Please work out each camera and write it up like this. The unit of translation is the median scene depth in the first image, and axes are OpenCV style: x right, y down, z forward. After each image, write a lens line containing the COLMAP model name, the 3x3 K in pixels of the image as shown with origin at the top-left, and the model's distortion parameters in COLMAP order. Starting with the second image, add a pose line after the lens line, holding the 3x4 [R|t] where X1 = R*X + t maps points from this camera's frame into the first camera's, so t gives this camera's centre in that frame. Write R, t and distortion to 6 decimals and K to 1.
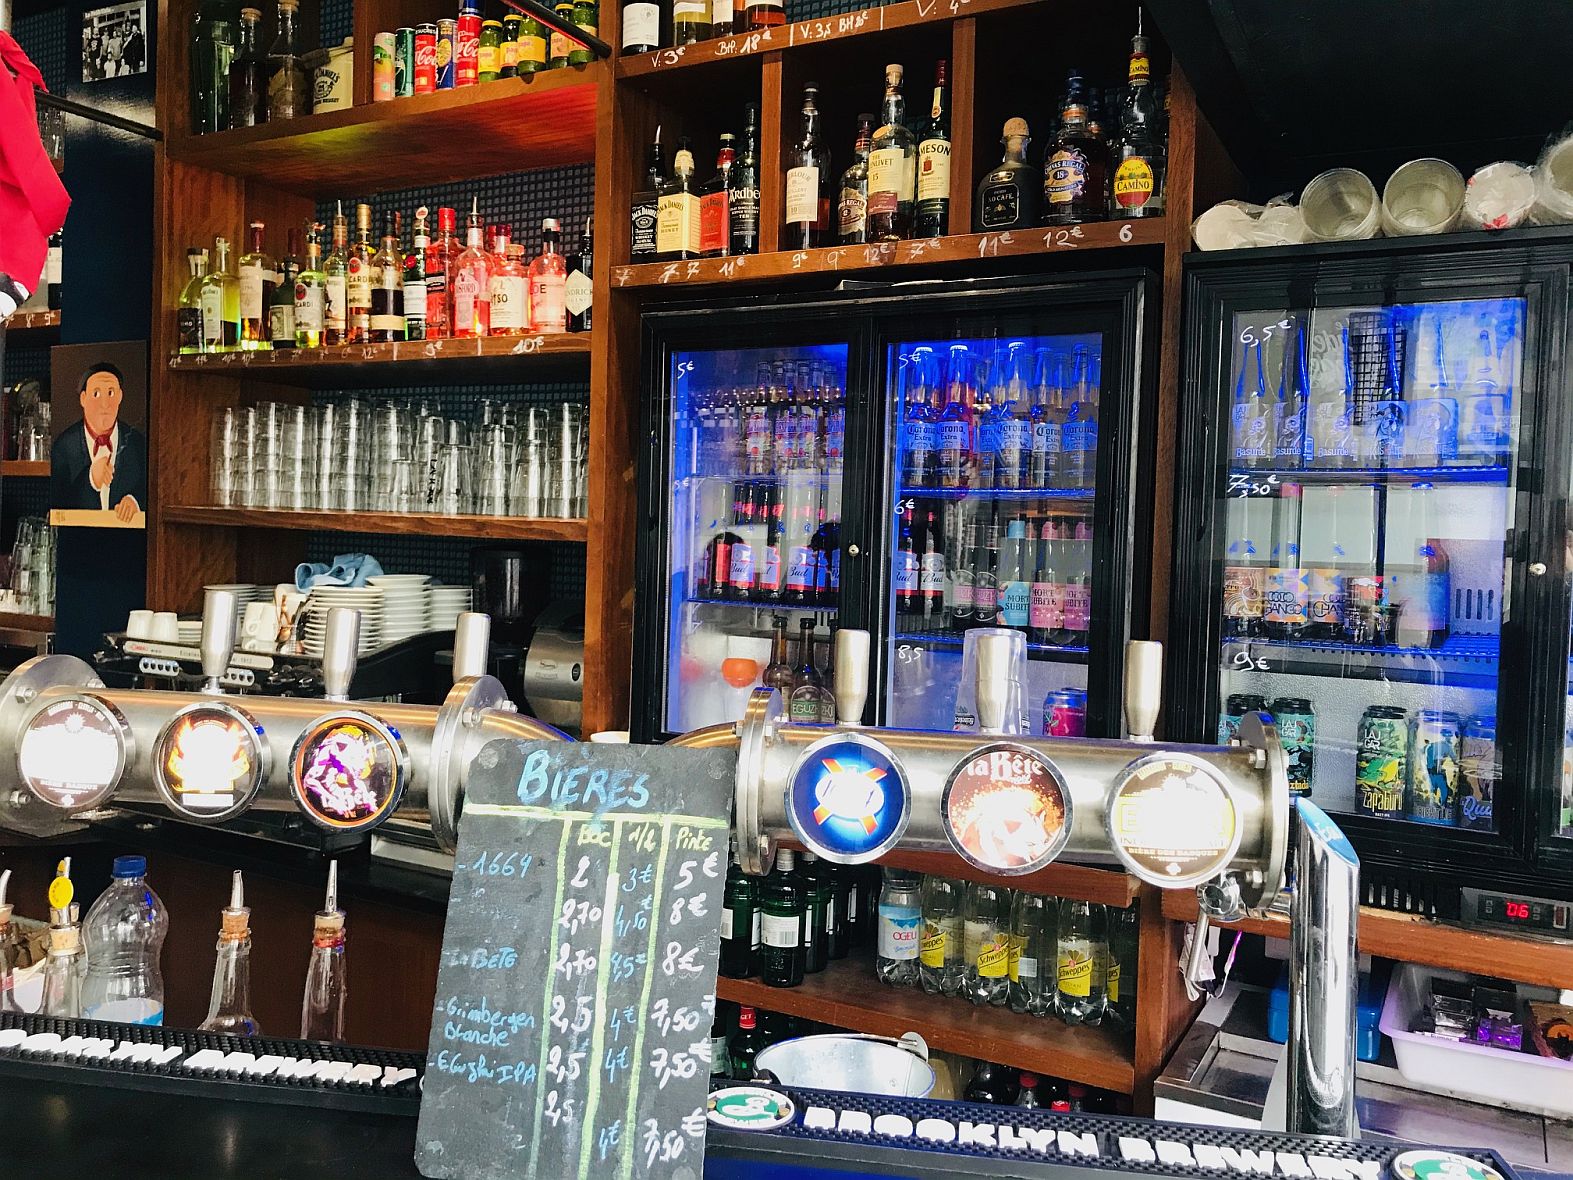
lens RADIAL K [[1298.7, 0, 786.9], [0, 1298.7, 581.8], [0, 0, 1]] dist [0.045690, -0.054328]
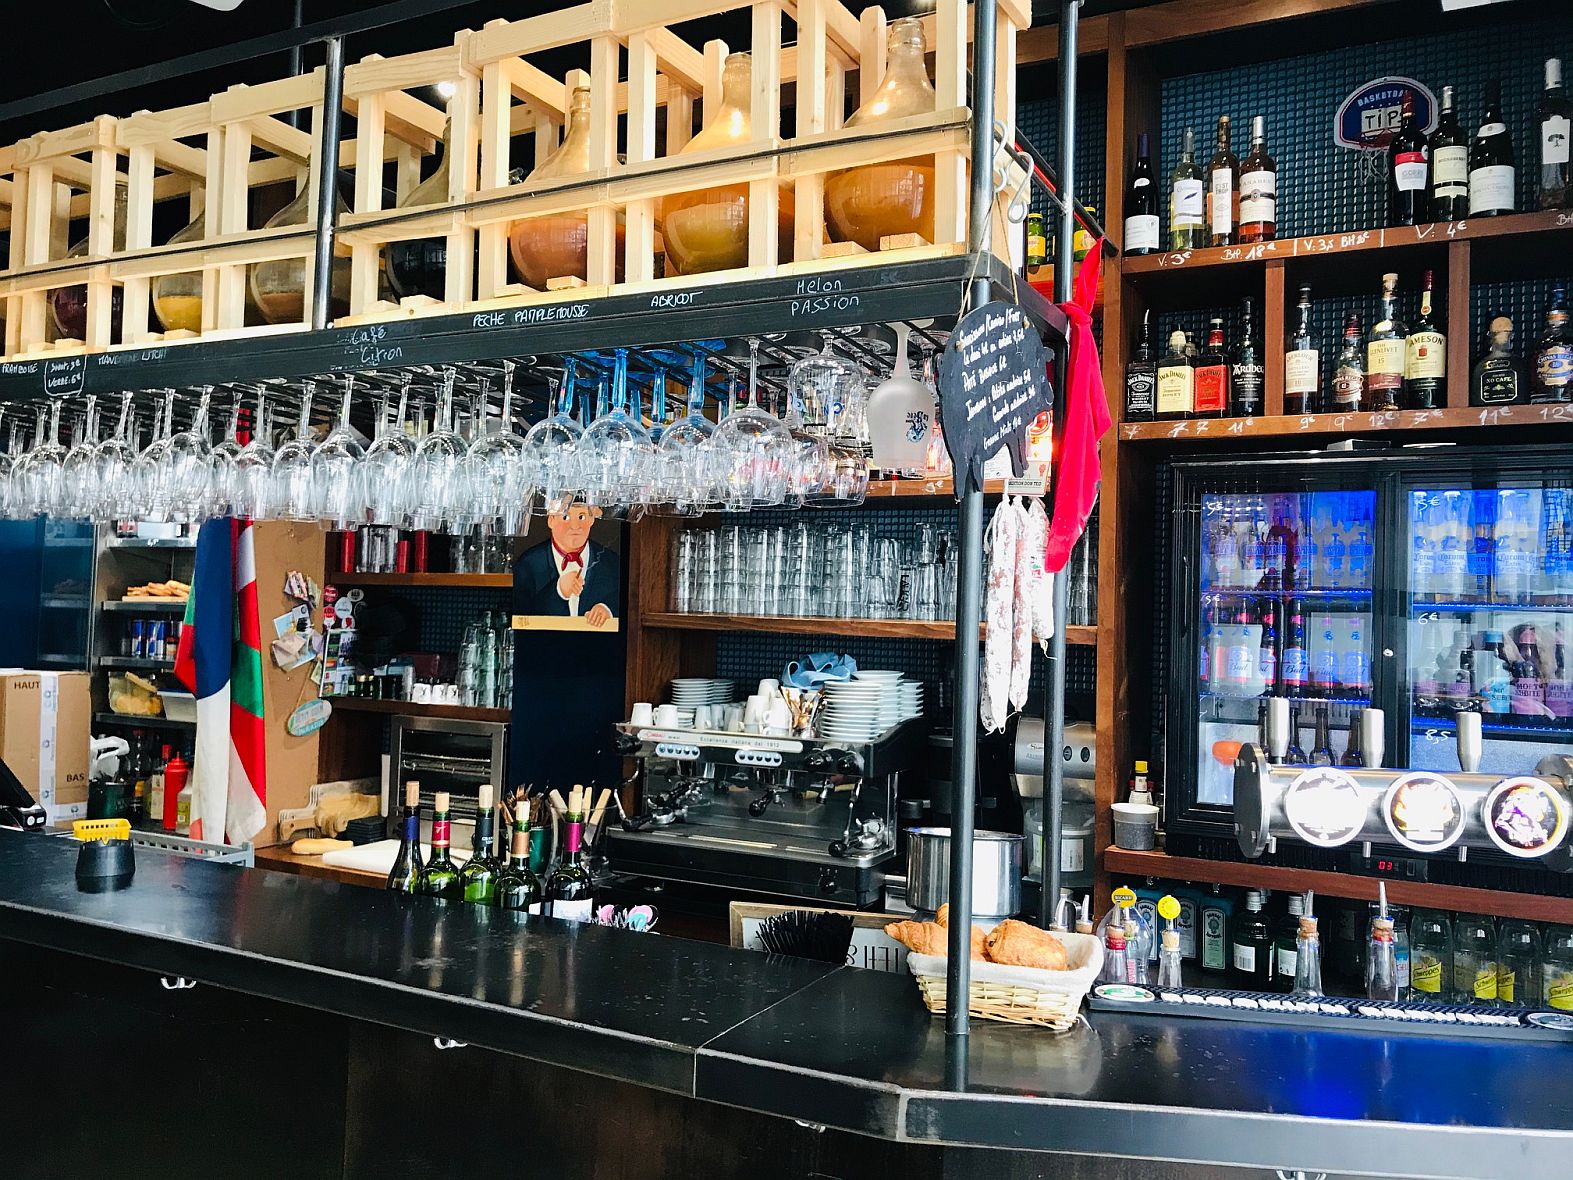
lens RADIAL K [[1298.7, 0, 788.6], [0, 1298.7, 595.4], [0, 0, 1]] dist [0.045690, -0.054328]
pose [[0.999435, -0.004889, 0.033258, -0.523708], [0.006576, 0.998688, -0.050789, -0.019236], [-0.032966, 0.050979, 0.998156, -0.231463]]
